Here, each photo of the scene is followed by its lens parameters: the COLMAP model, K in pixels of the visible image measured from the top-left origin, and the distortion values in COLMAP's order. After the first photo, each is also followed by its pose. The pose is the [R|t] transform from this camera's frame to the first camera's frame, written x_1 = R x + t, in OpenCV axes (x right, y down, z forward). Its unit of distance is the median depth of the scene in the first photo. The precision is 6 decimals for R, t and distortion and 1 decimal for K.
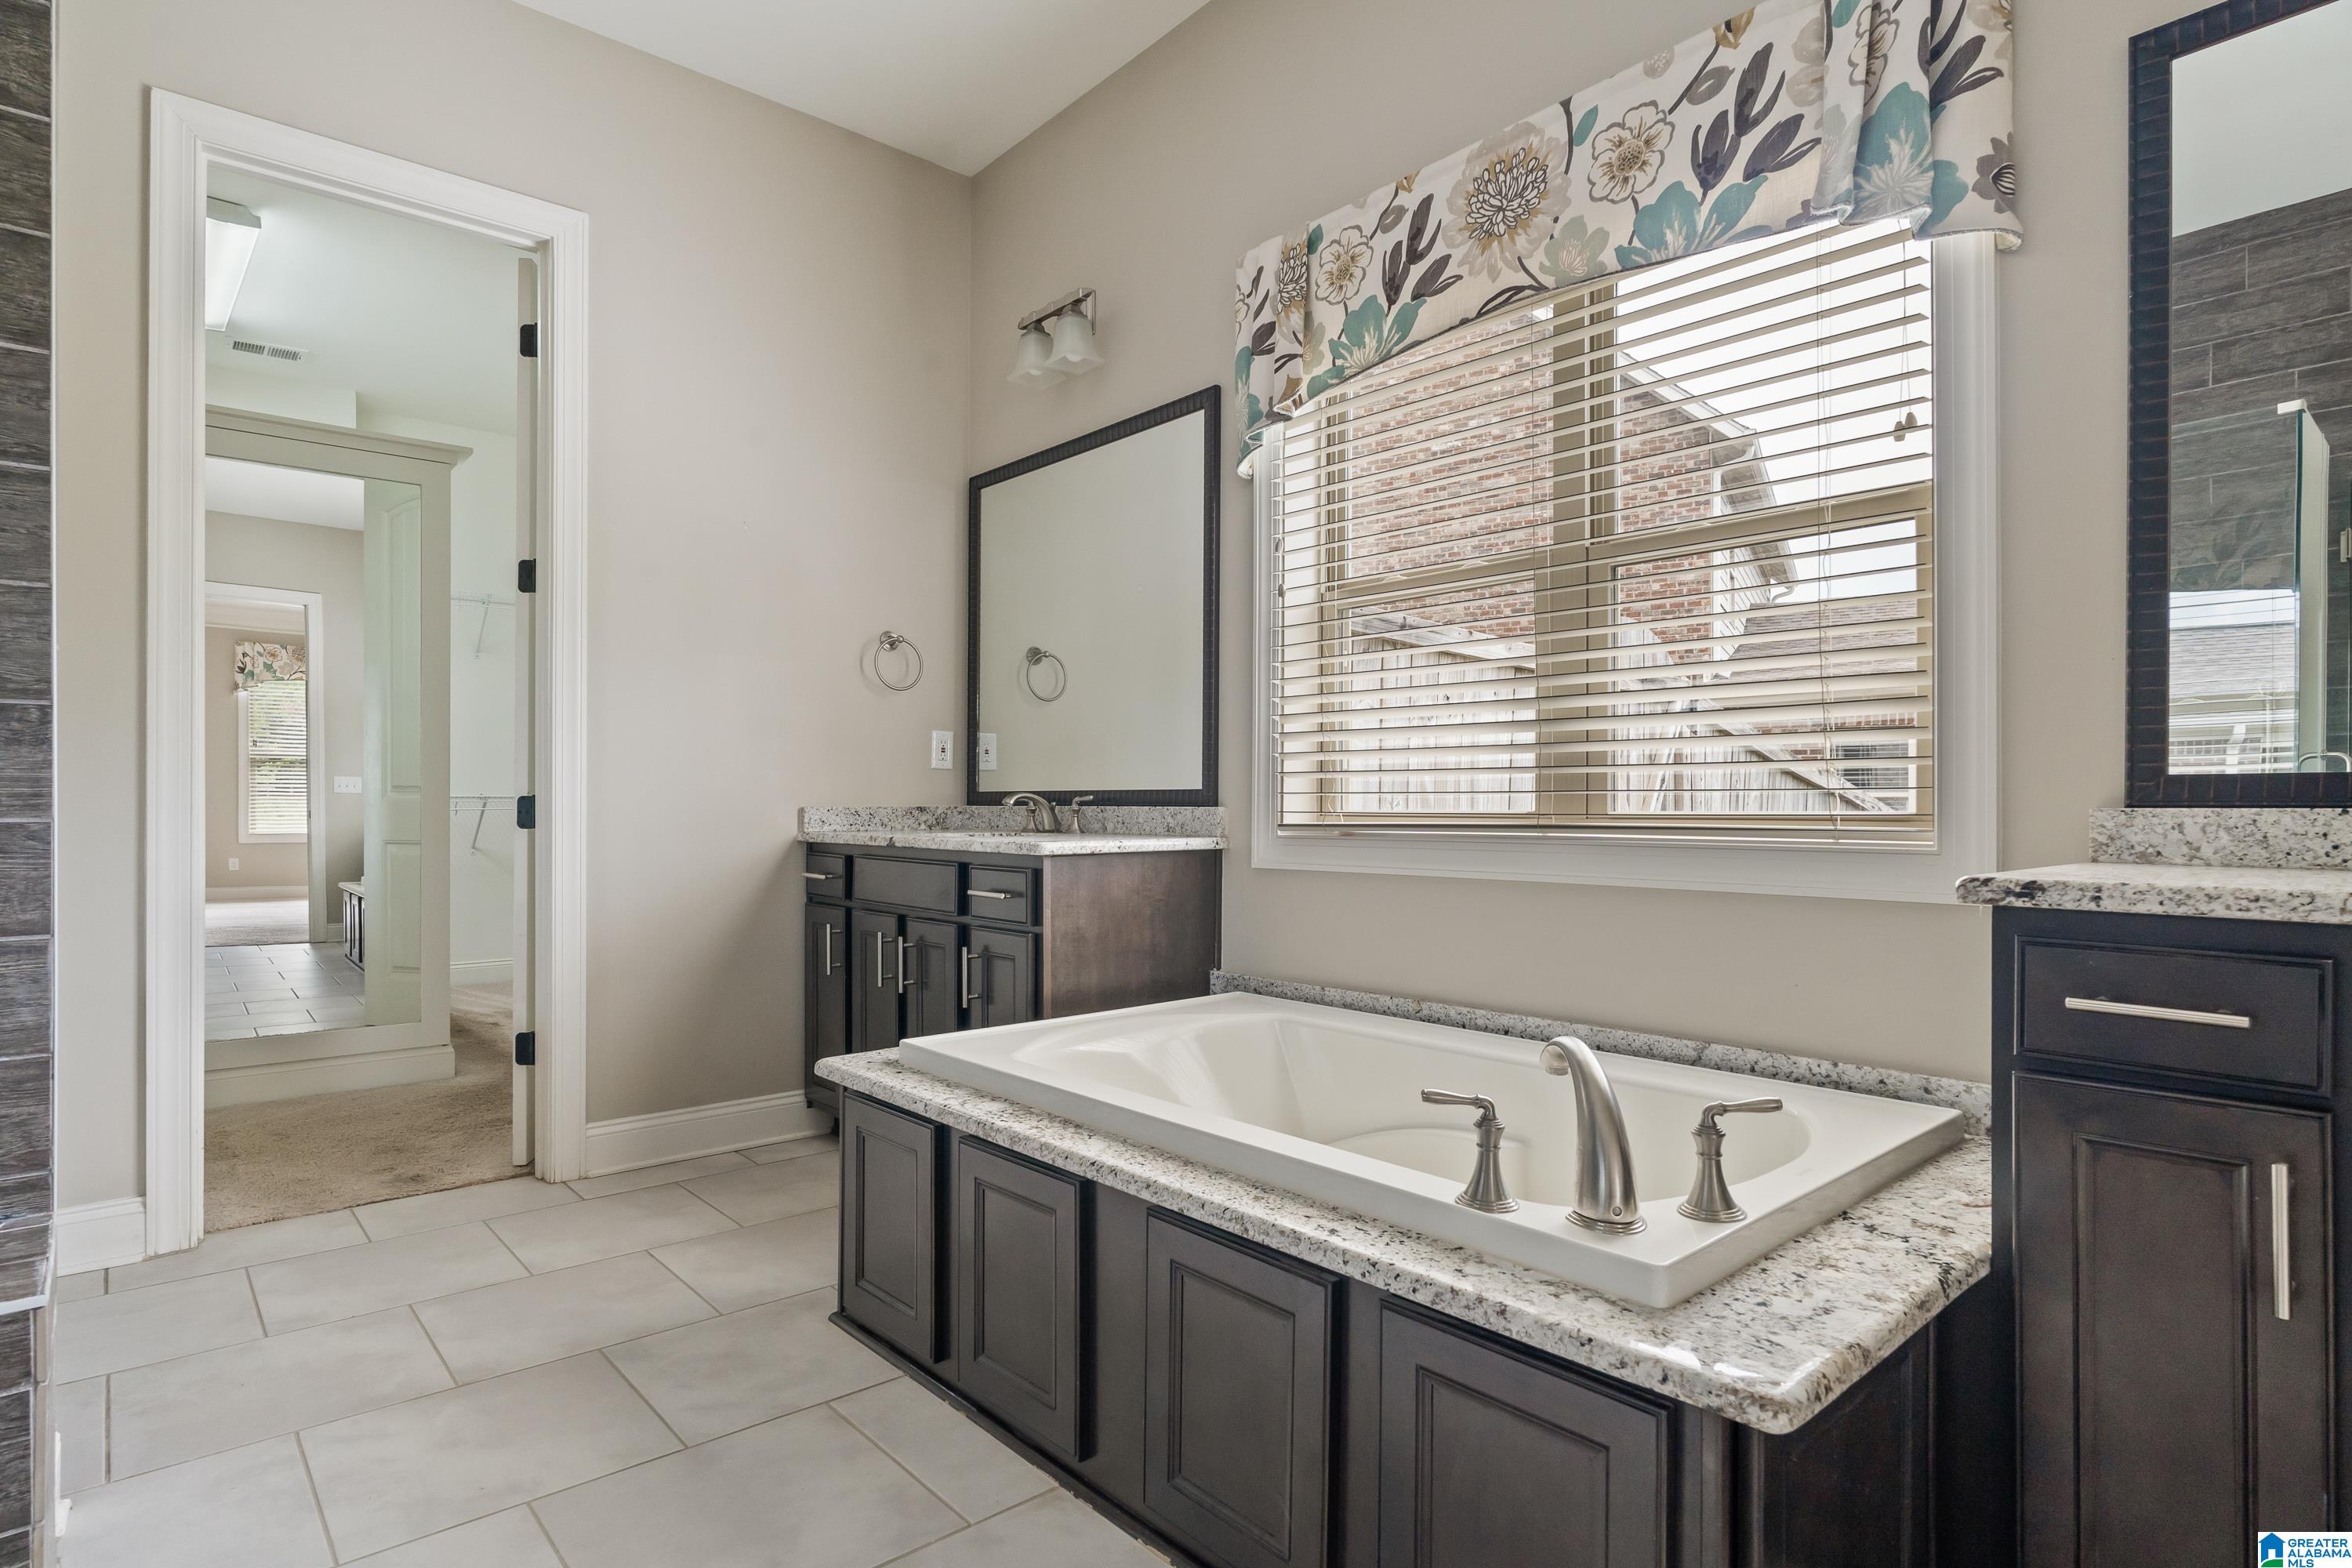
lens RADIAL K [[1262.1, 0, 1175.5], [0, 1262.1, 795.9], [0, 0, 1]] dist [0.002653, -0.002077]
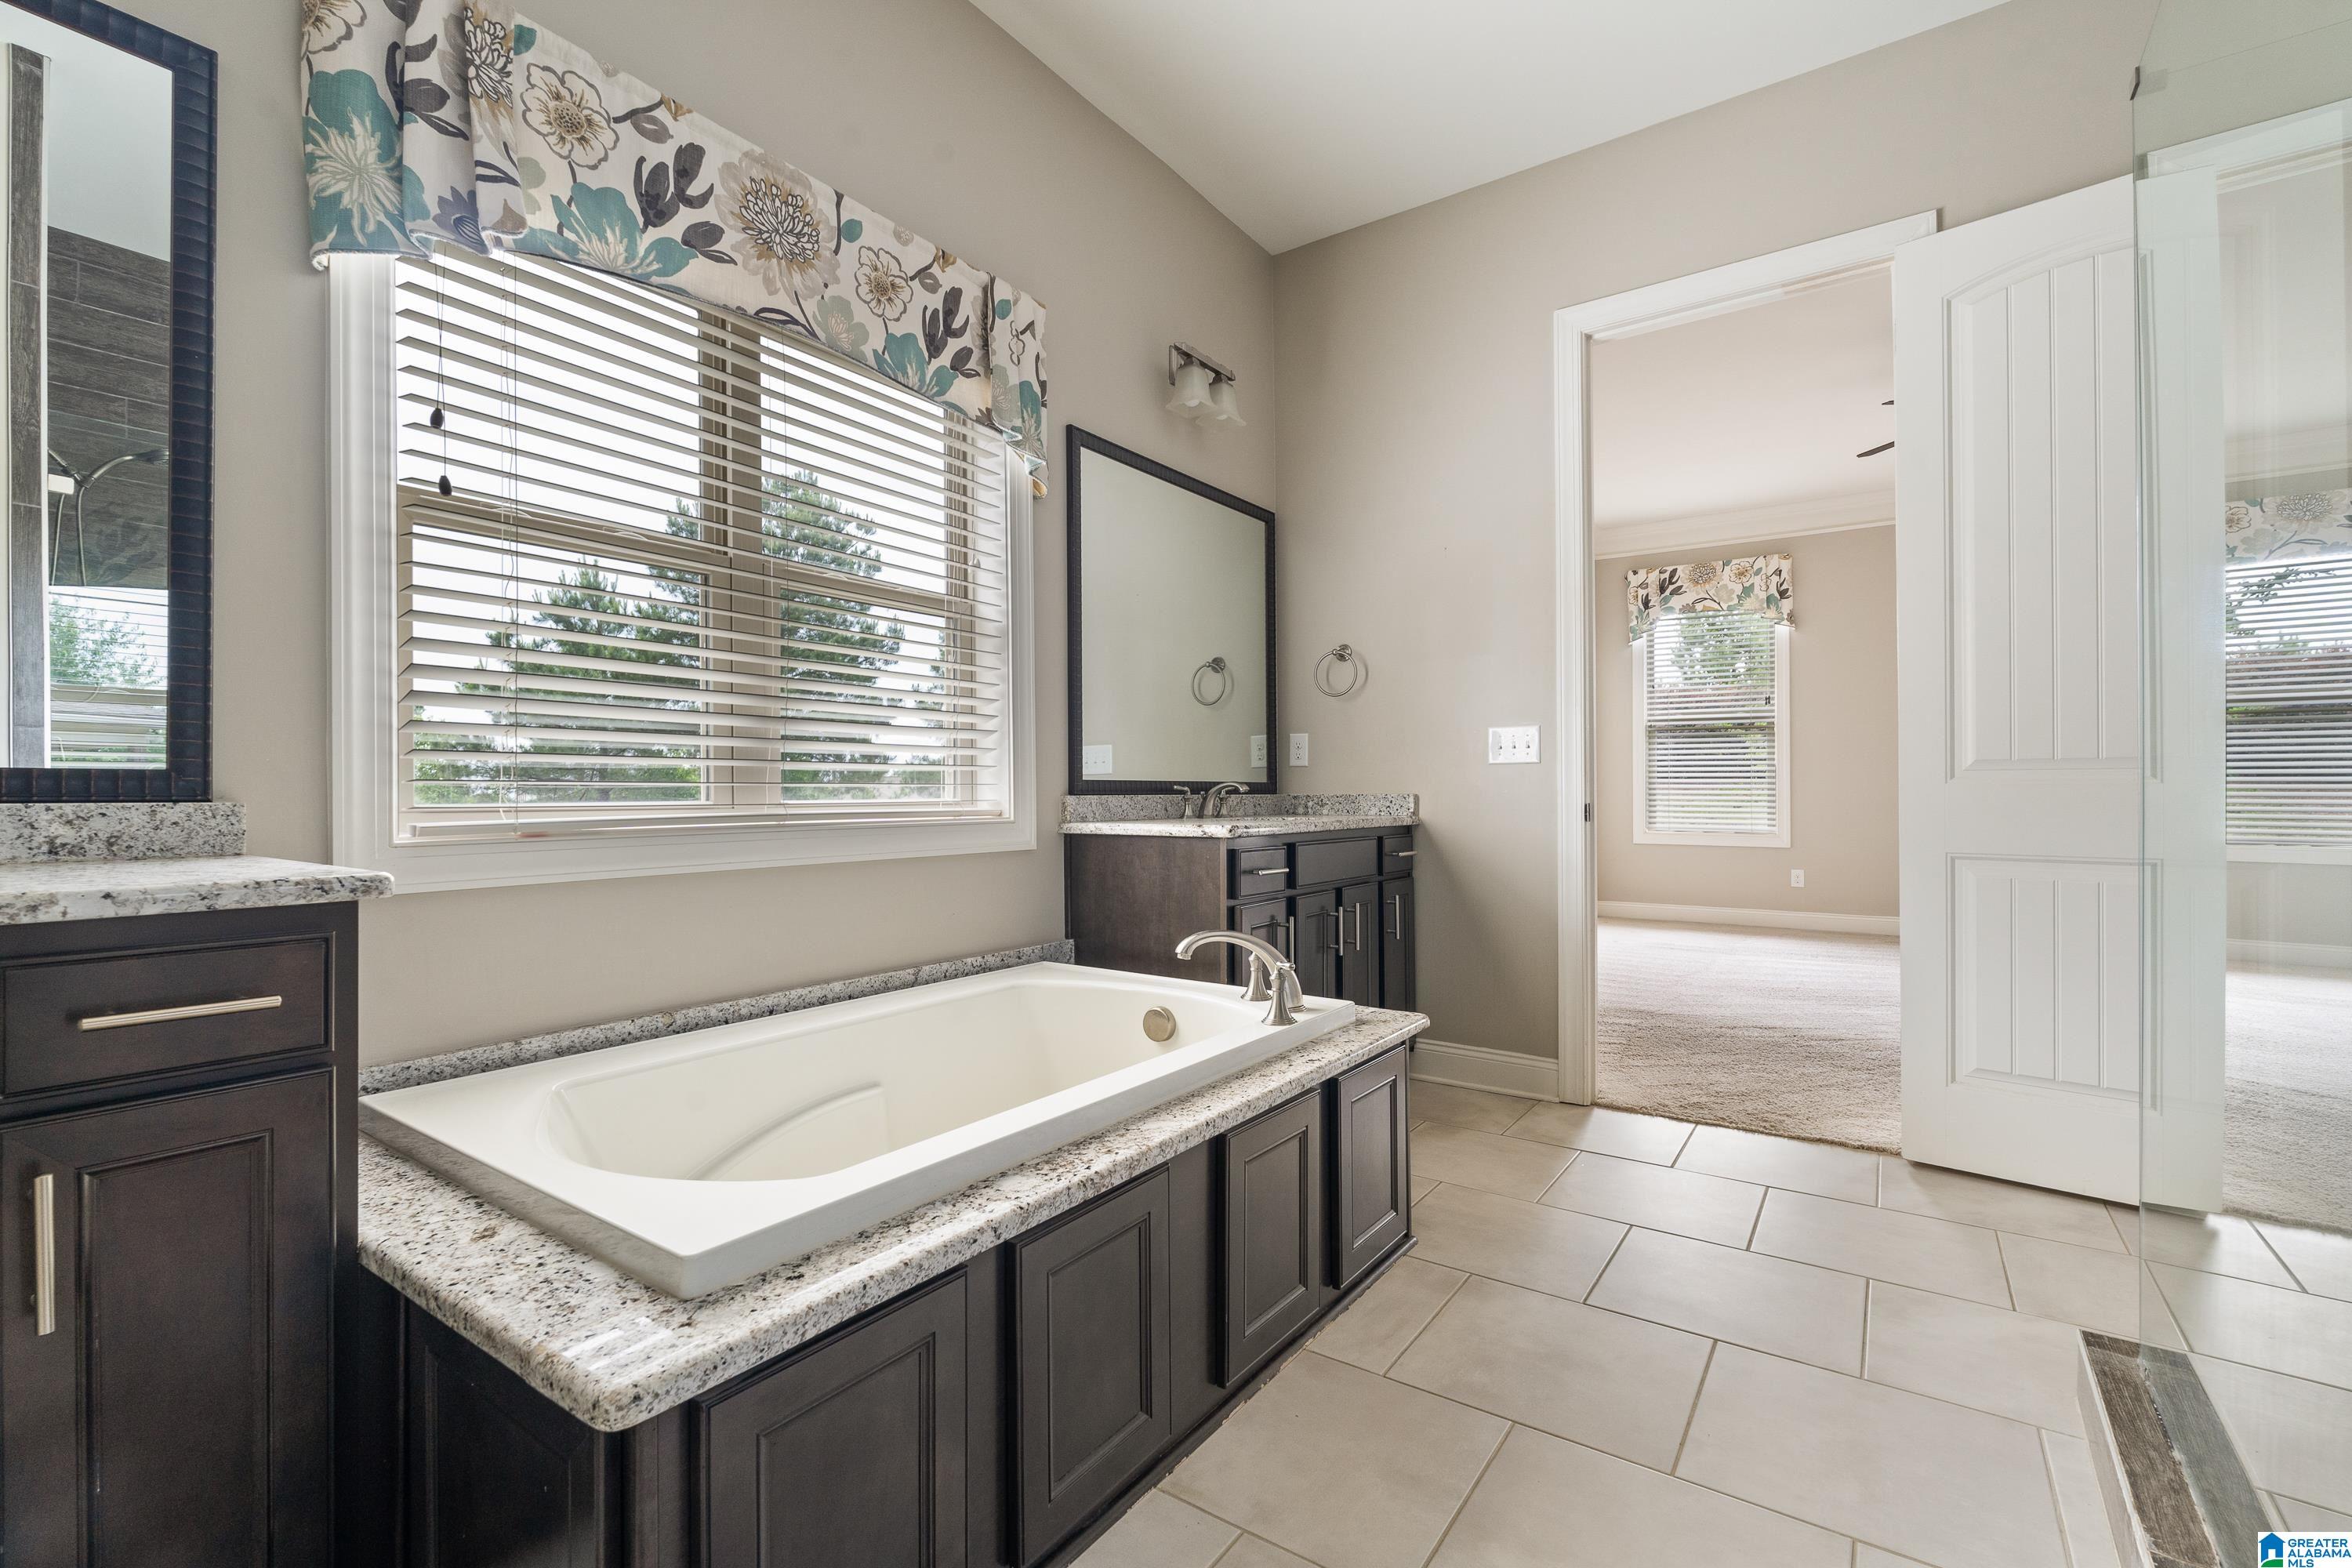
lens RADIAL K [[1043.4, 0, 1169.9], [0, 1043.4, 785.9], [0, 0, 1]] dist [-0.010242, 0.002850]
pose [[-0.251181, 0.007600, 0.967910, -0.740749], [-0.001694, 0.999964, -0.008292, 0.006326], [-0.967939, -0.003722, -0.251159, 1.004307]]
